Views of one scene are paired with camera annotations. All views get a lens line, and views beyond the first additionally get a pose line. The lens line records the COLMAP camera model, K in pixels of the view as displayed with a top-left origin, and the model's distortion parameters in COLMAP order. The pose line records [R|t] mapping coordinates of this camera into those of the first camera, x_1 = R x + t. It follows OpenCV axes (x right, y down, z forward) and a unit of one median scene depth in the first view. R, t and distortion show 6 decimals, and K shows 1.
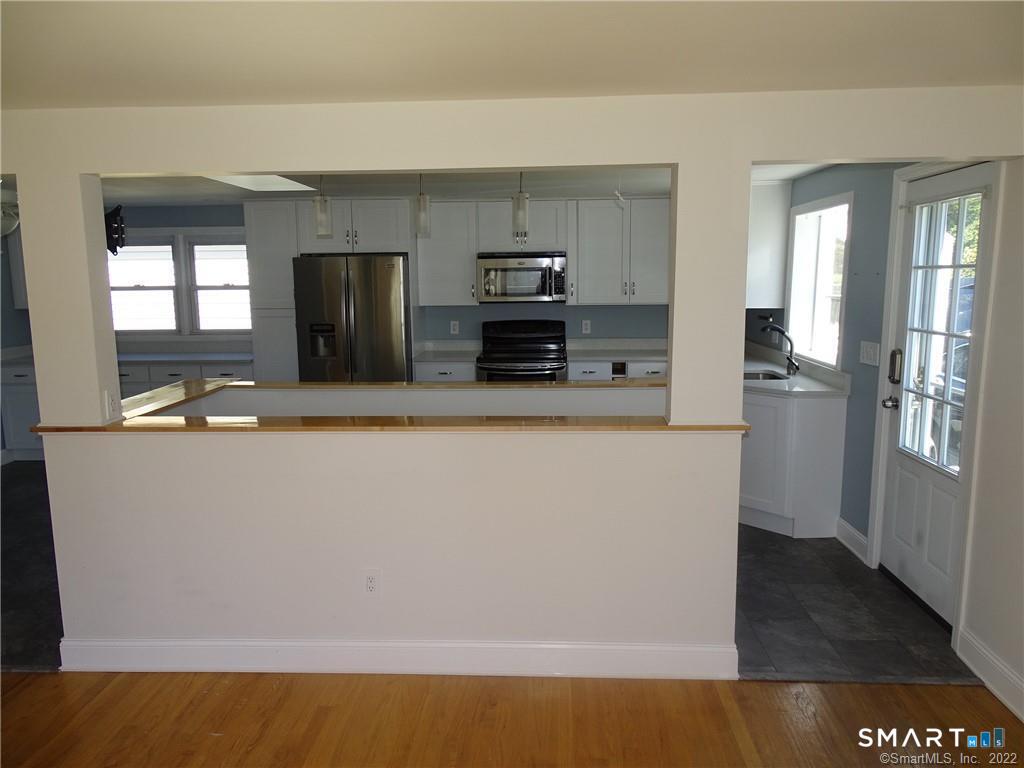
lens RADIAL K [[728.9, 0, 514.7], [0, 728.9, 387.8], [0, 0, 1]] dist [0.002318, 0.002712]
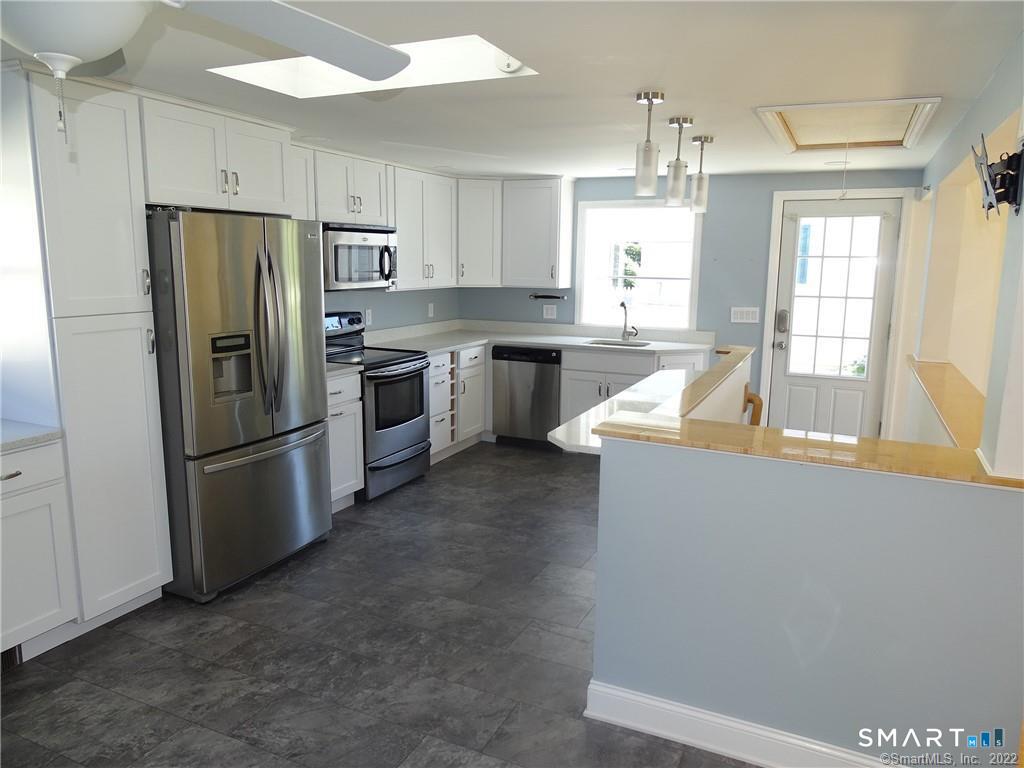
lens RADIAL K [[728.9, 0, 514.6], [0, 728.9, 389.4], [0, 0, 1]] dist [0.002318, 0.002712]
pose [[0.370351, -0.149140, 0.916841, -0.698367], [0.129794, 0.985652, 0.107903, -0.078938], [-0.919779, 0.079039, 0.384395, 0.588310]]
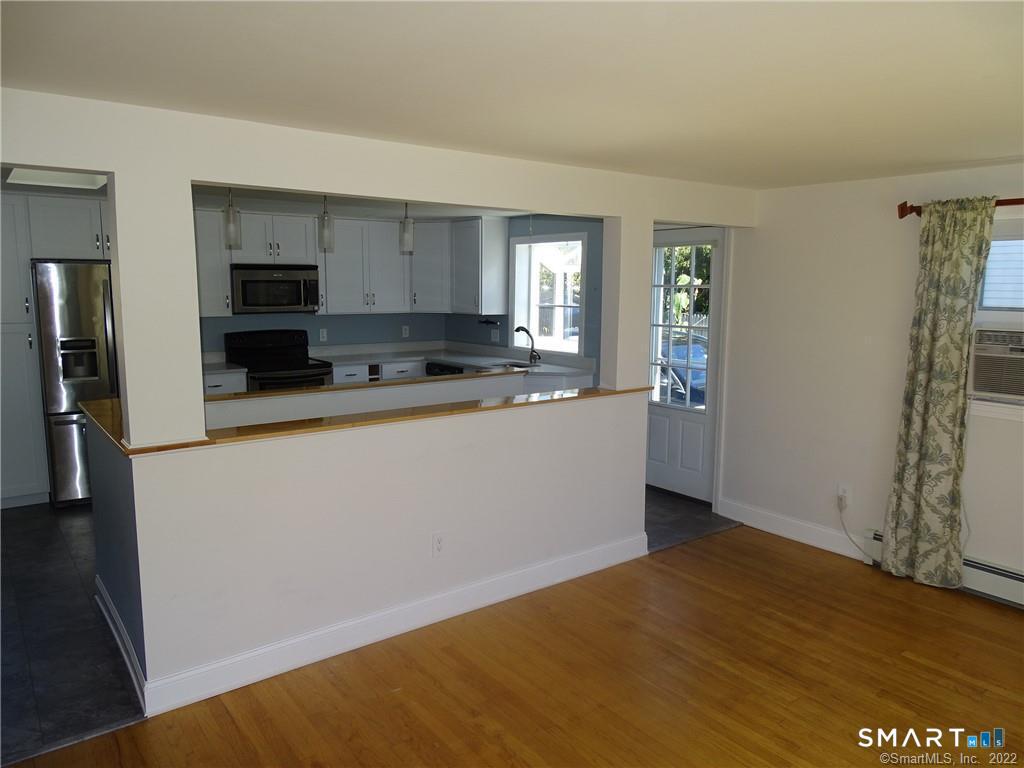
lens RADIAL K [[728.9, 0, 510.5], [0, 728.9, 386.1], [0, 0, 1]] dist [0.002318, 0.002712]
pose [[0.764328, -0.075311, 0.640414, -0.431662], [0.087109, 0.996112, 0.013176, 0.002032], [-0.638917, 0.045715, 0.767916, -0.002796]]
